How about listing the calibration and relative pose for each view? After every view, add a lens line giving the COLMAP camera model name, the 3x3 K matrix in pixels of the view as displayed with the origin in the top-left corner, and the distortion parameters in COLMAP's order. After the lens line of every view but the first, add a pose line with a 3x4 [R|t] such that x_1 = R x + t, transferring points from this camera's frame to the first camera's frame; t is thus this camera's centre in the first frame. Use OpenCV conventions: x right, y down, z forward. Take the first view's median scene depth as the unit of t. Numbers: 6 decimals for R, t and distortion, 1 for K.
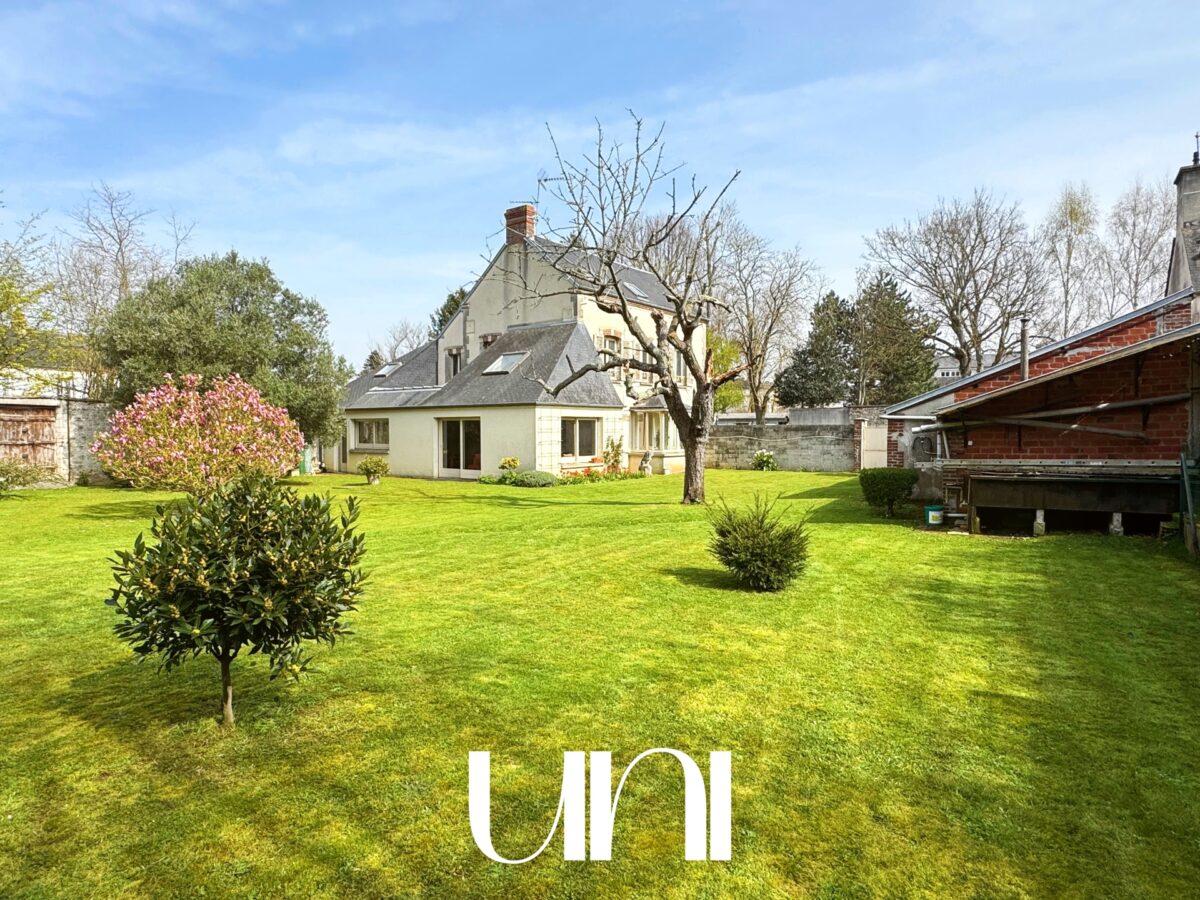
lens RADIAL K [[703.0, 0, 600.0], [0, 703.0, 450.0], [0, 0, 1]] dist [0.000276, 0.000373]
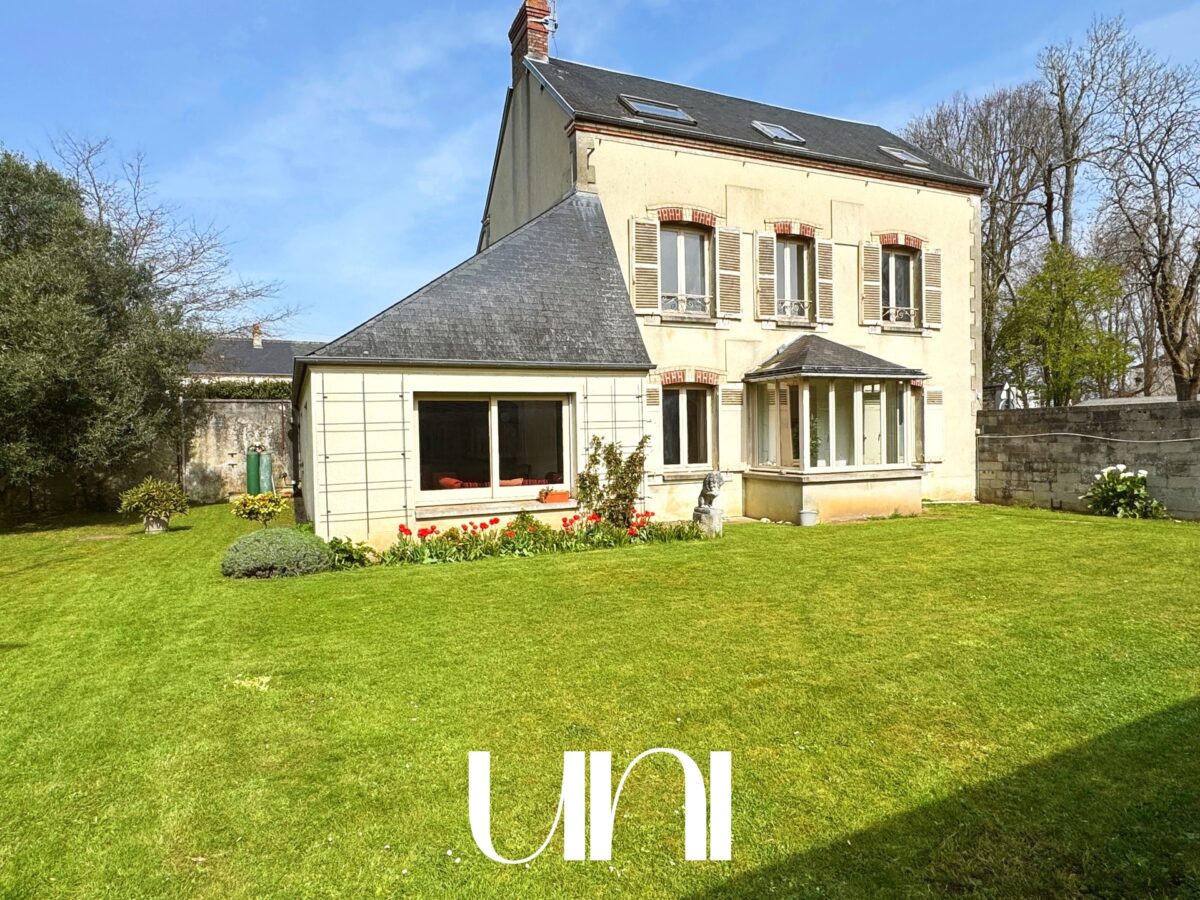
lens RADIAL K [[703.0, 0, 600.0], [0, 703.0, 450.0], [0, 0, 1]] dist [0.000276, 0.000373]
pose [[0.869002, -0.007246, -0.494756, 0.260206], [0.005329, 0.999972, -0.005285, -0.012237], [0.494781, 0.001956, 0.869016, 0.753474]]
